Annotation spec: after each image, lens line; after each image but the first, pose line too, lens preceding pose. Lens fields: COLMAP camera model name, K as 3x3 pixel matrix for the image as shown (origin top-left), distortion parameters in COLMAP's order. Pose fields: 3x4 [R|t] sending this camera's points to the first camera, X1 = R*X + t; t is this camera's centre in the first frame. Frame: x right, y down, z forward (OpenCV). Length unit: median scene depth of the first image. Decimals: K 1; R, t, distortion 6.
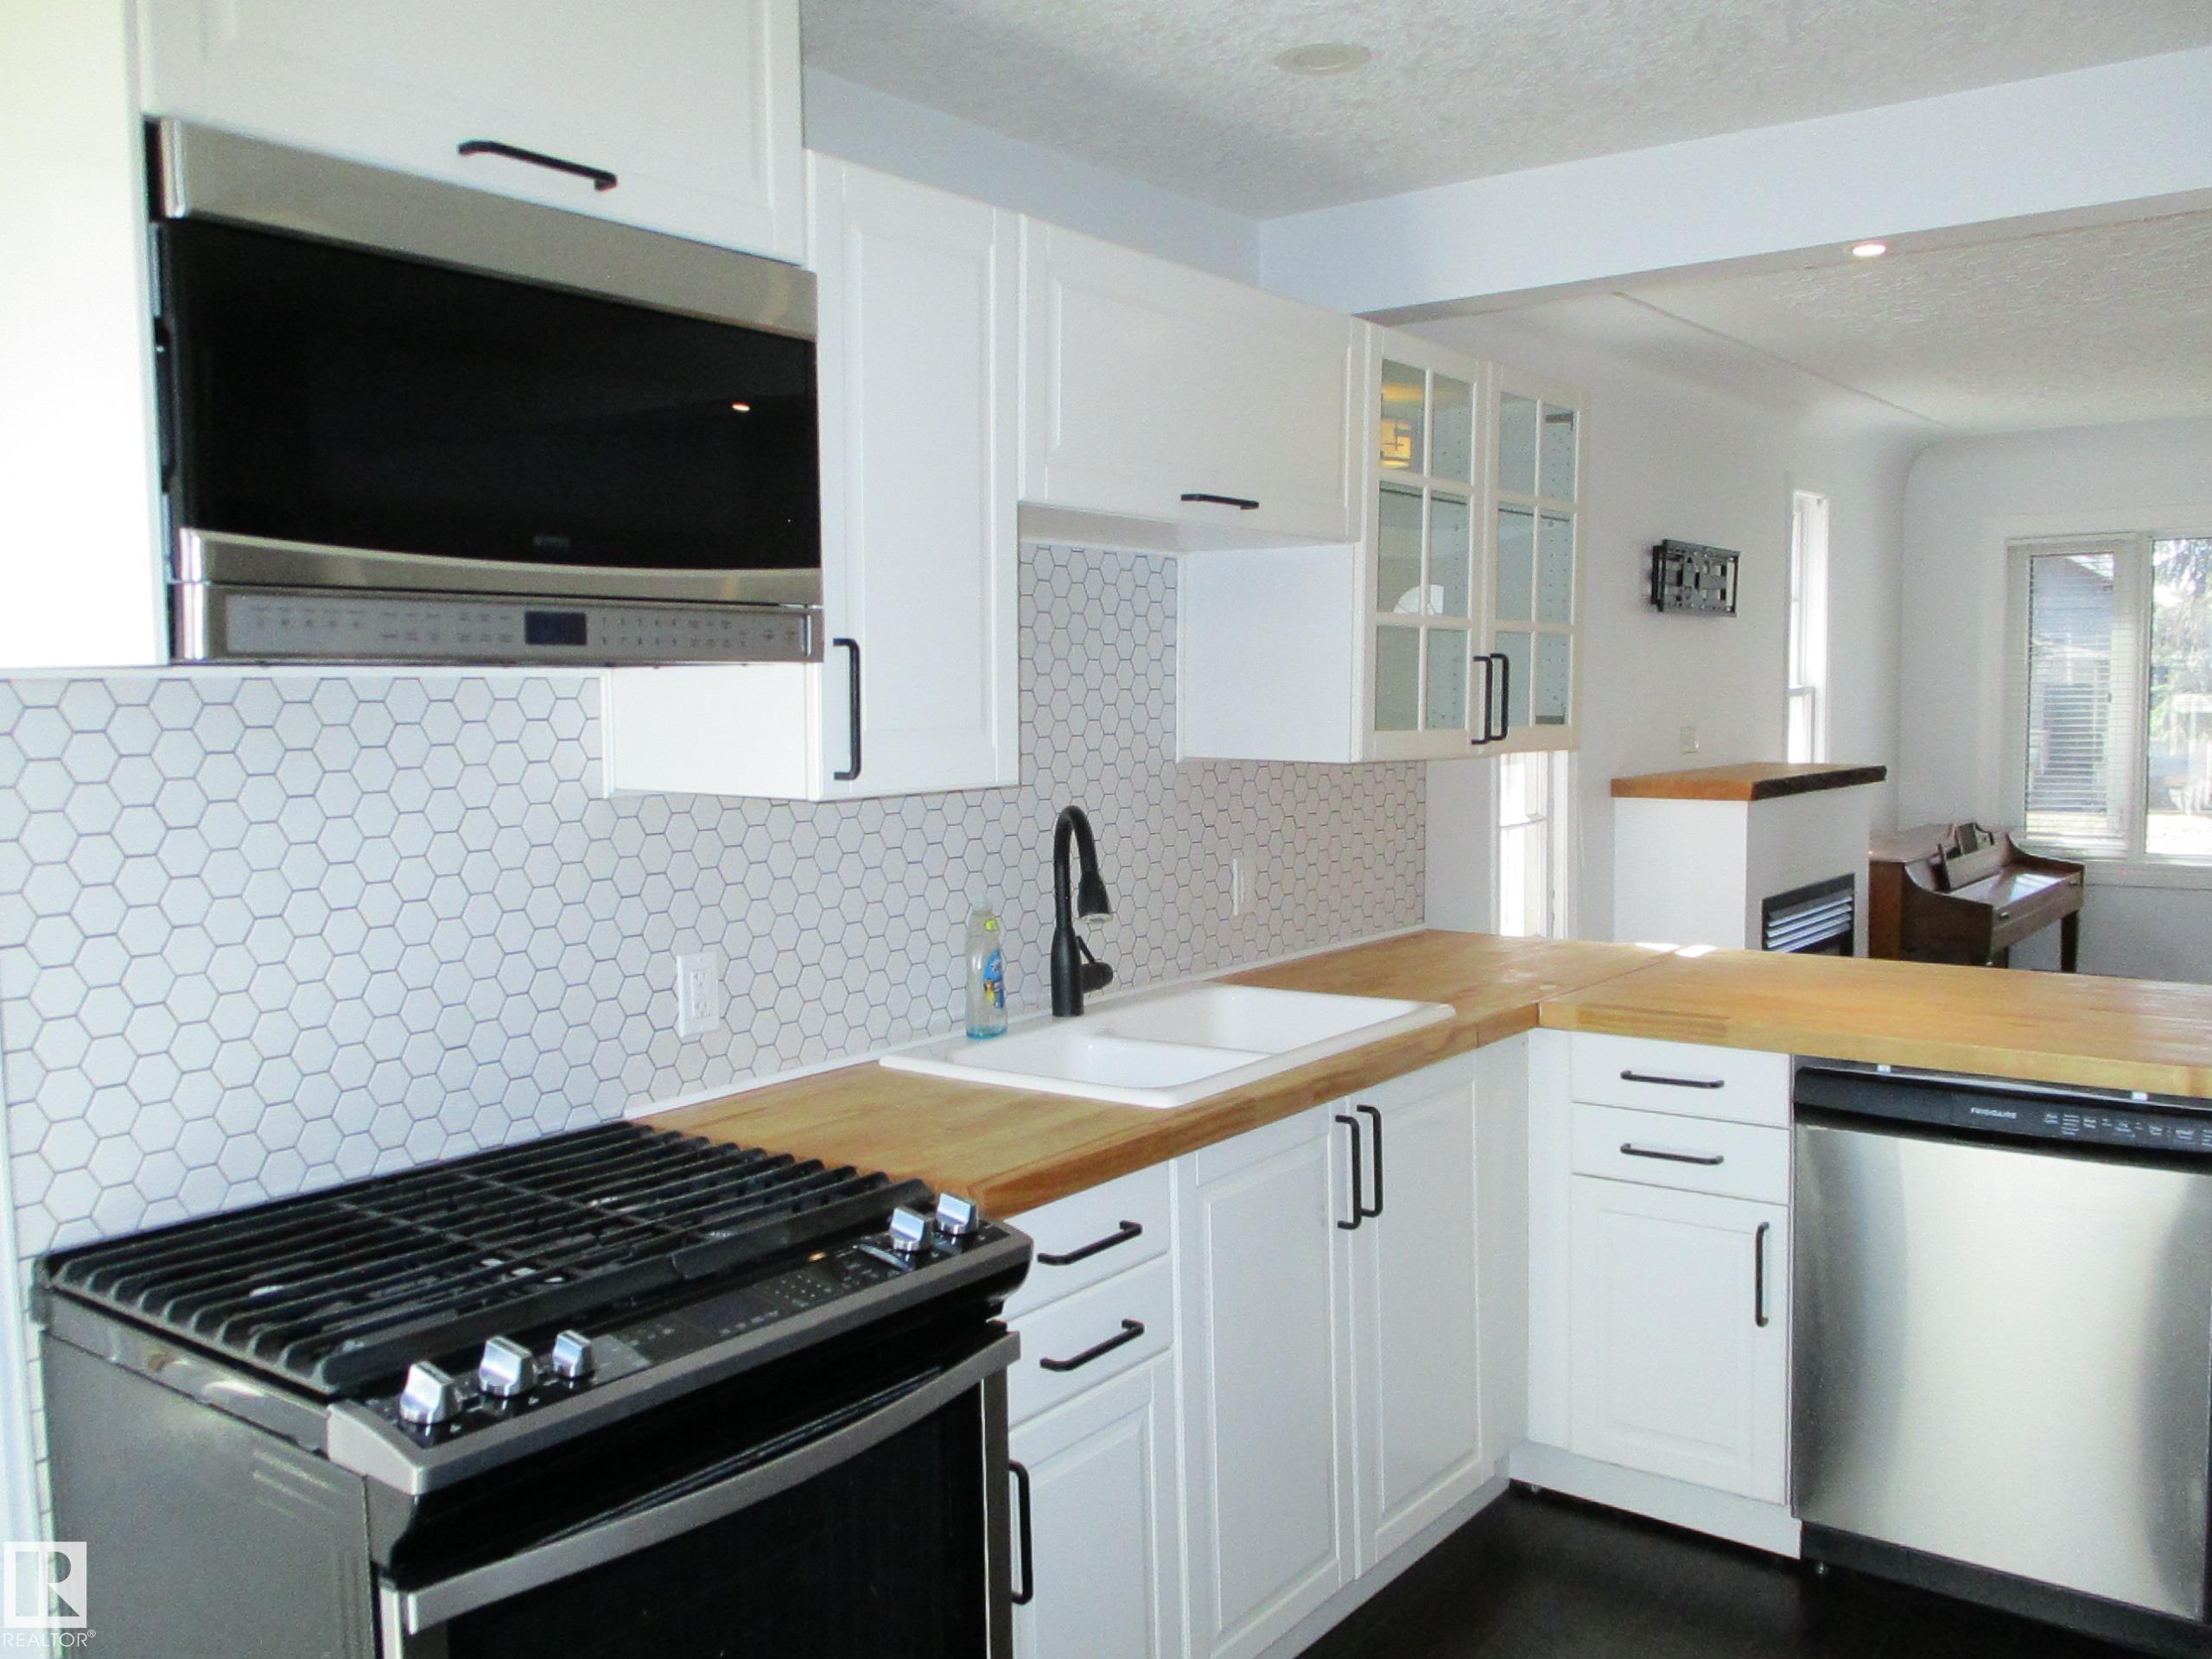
lens RADIAL K [[1851.2, 0, 1104.7], [0, 1851.2, 823.8], [0, 0, 1]] dist [-0.014858, 0.002606]
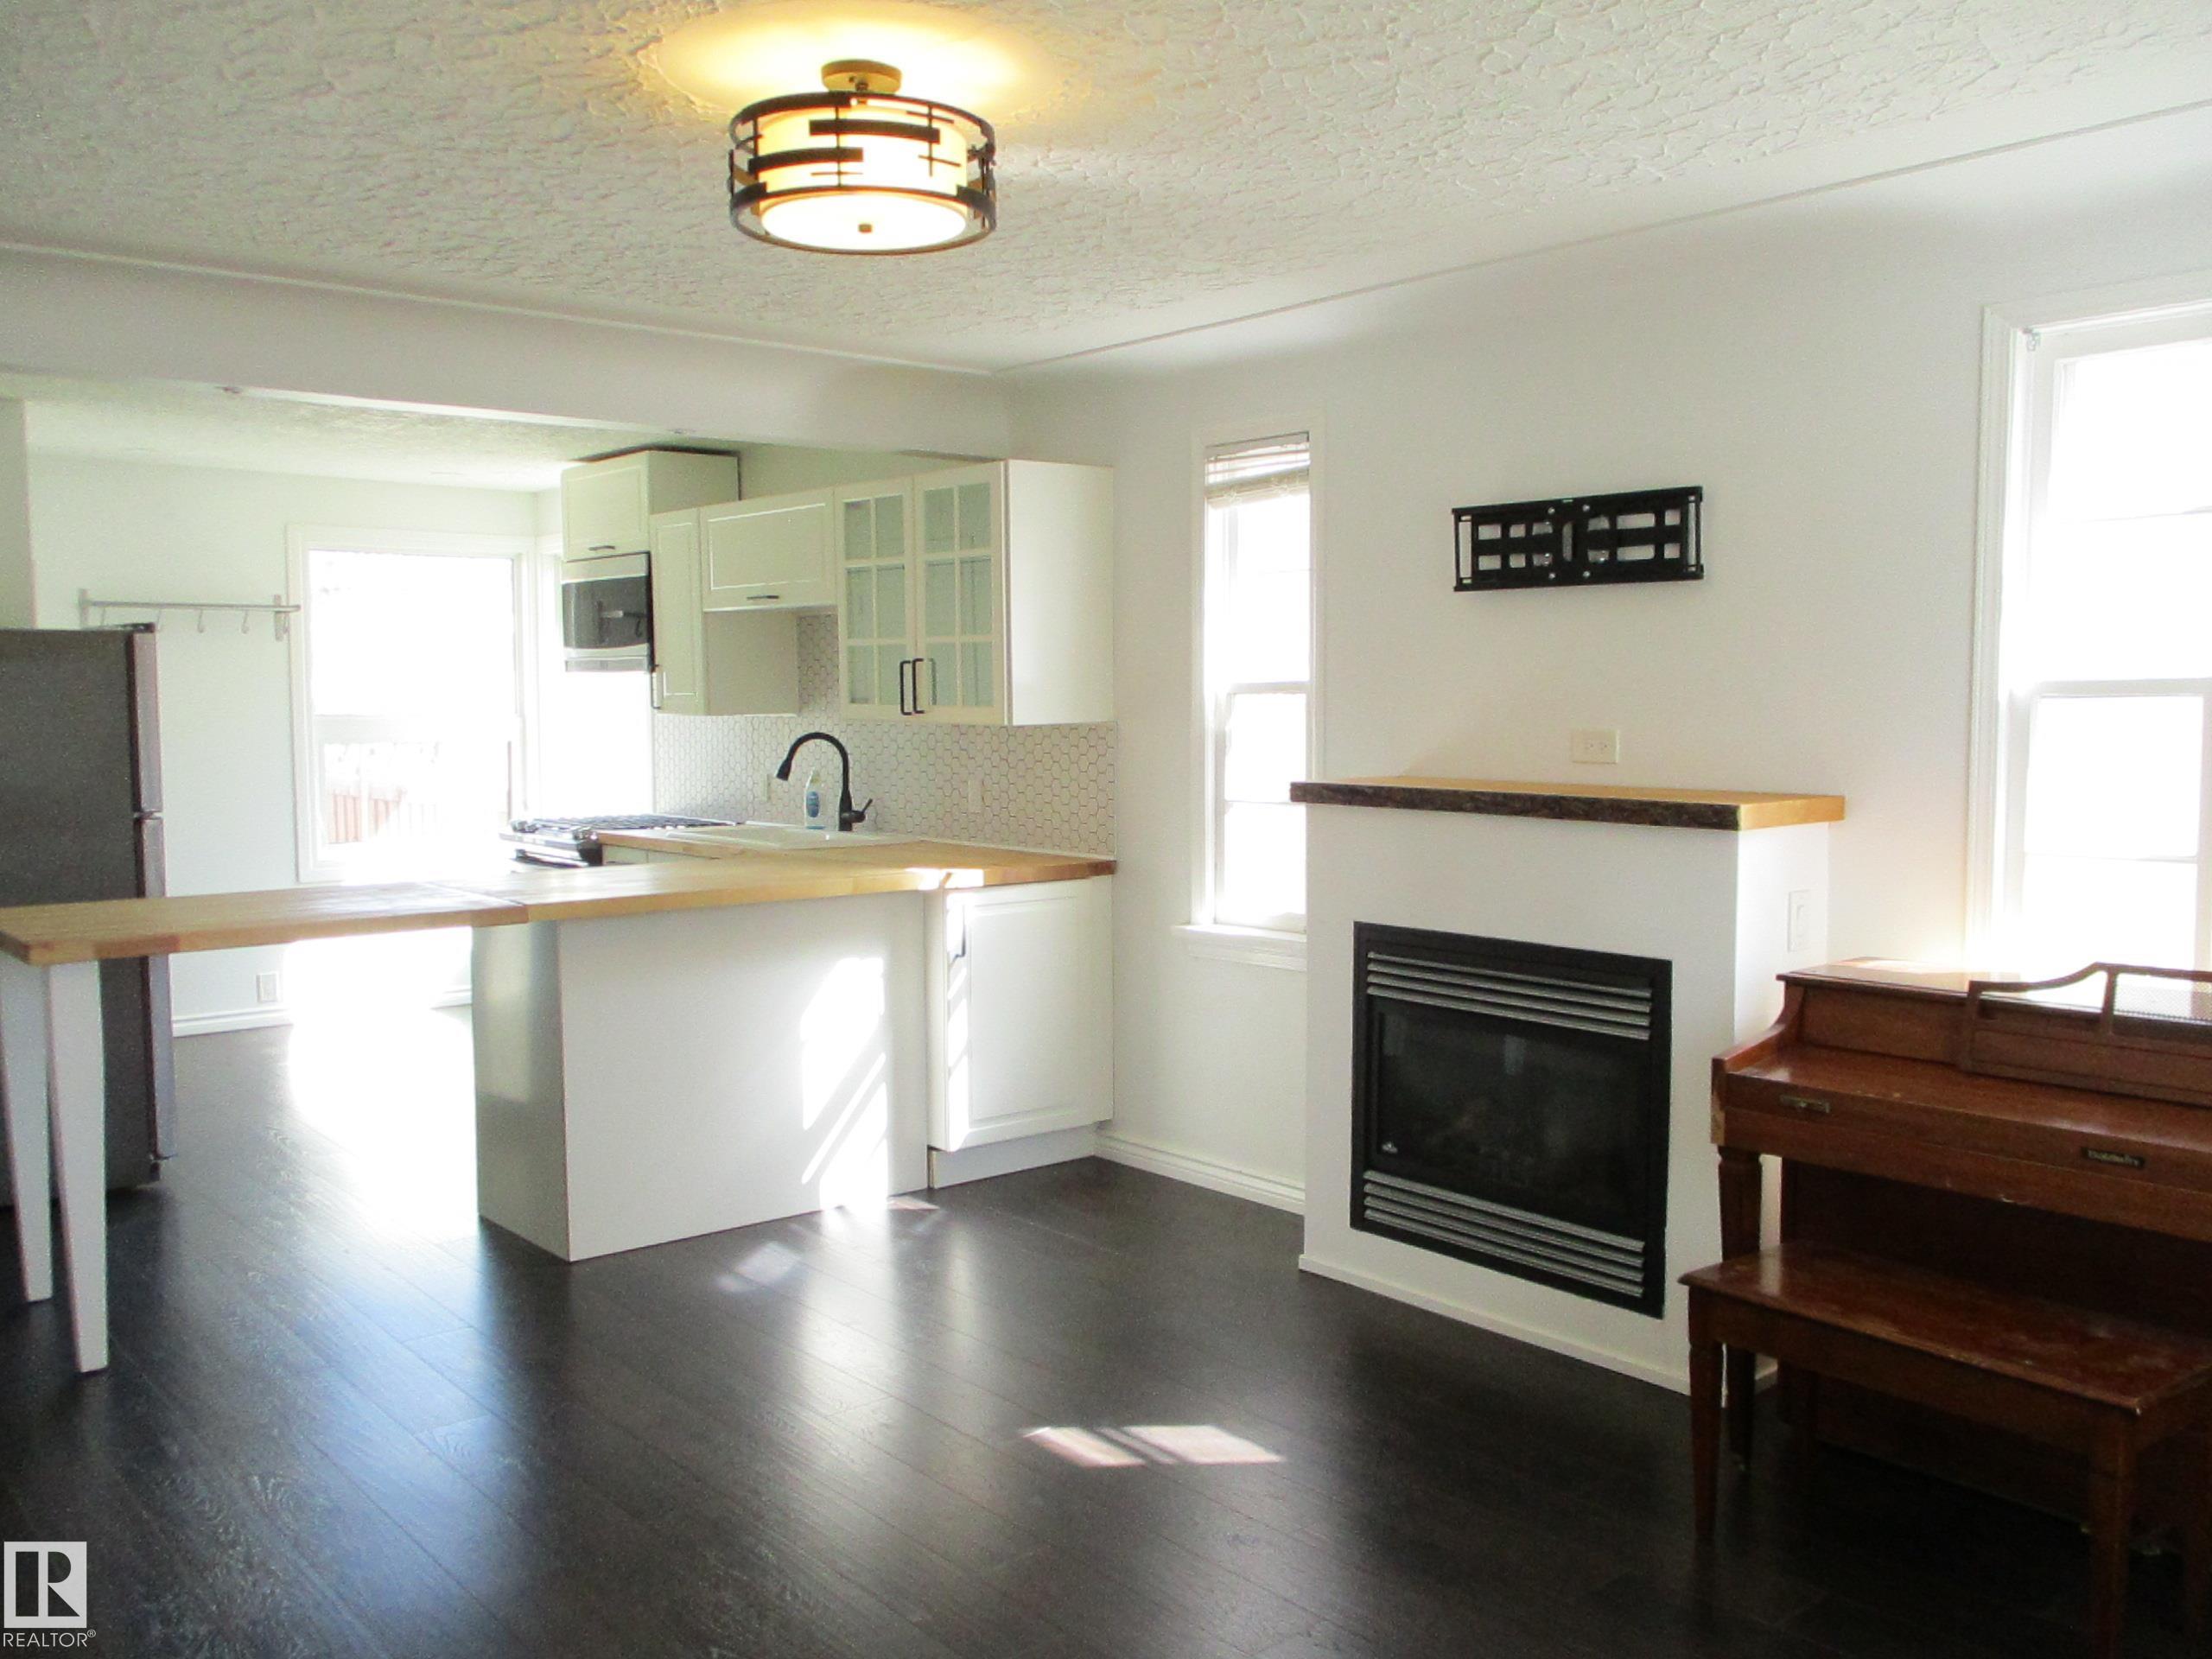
lens RADIAL K [[1856.0, 0, 1100.8], [0, 1856.0, 829.8], [0, 0, 1]] dist [-0.027019, 0.014535]
pose [[-0.211410, 0.087715, -0.973454, 2.529083], [-0.063032, 0.992668, 0.103135, -0.175128], [0.975363, 0.083163, -0.204331, 2.165824]]
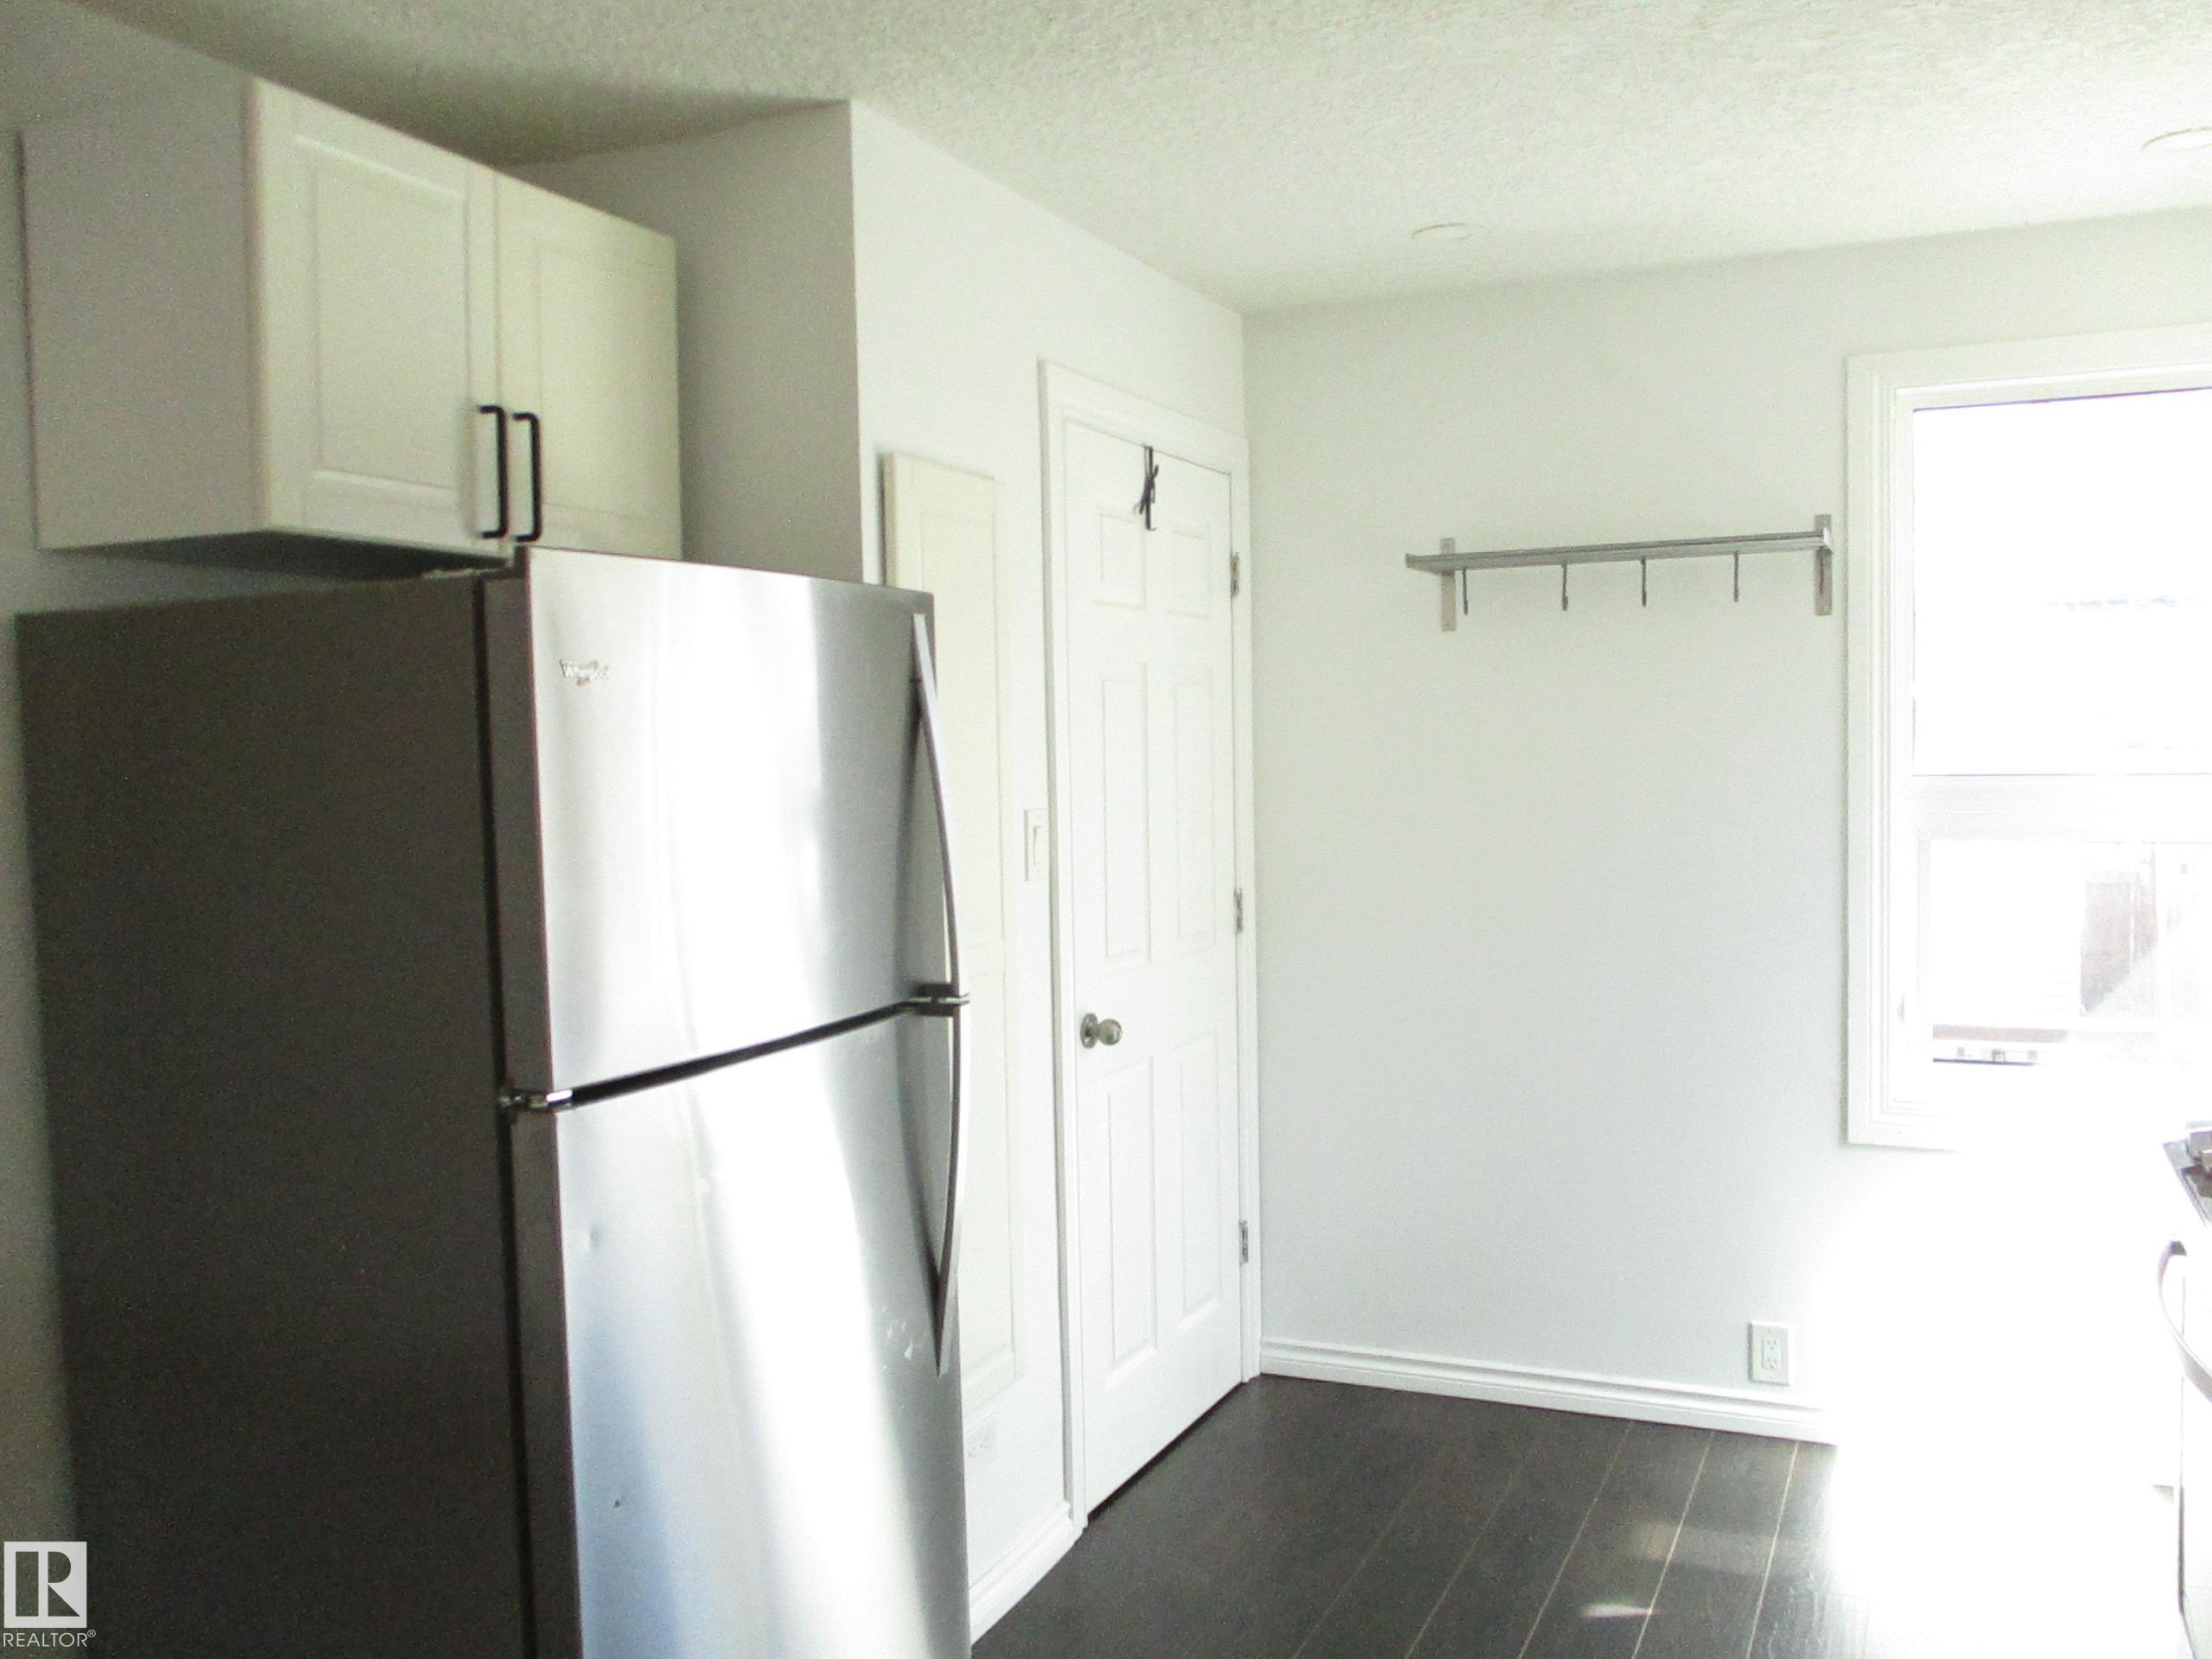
lens RADIAL K [[1847.5, 0, 1109.5], [0, 1847.5, 833.5], [0, 0, 1]] dist [-0.005535, 0.003273]
pose [[-0.973655, 0.044952, -0.223553, 0.538371], [0.018256, 0.992597, 0.120078, -0.092885], [0.227296, 0.112833, -0.967267, 1.388085]]
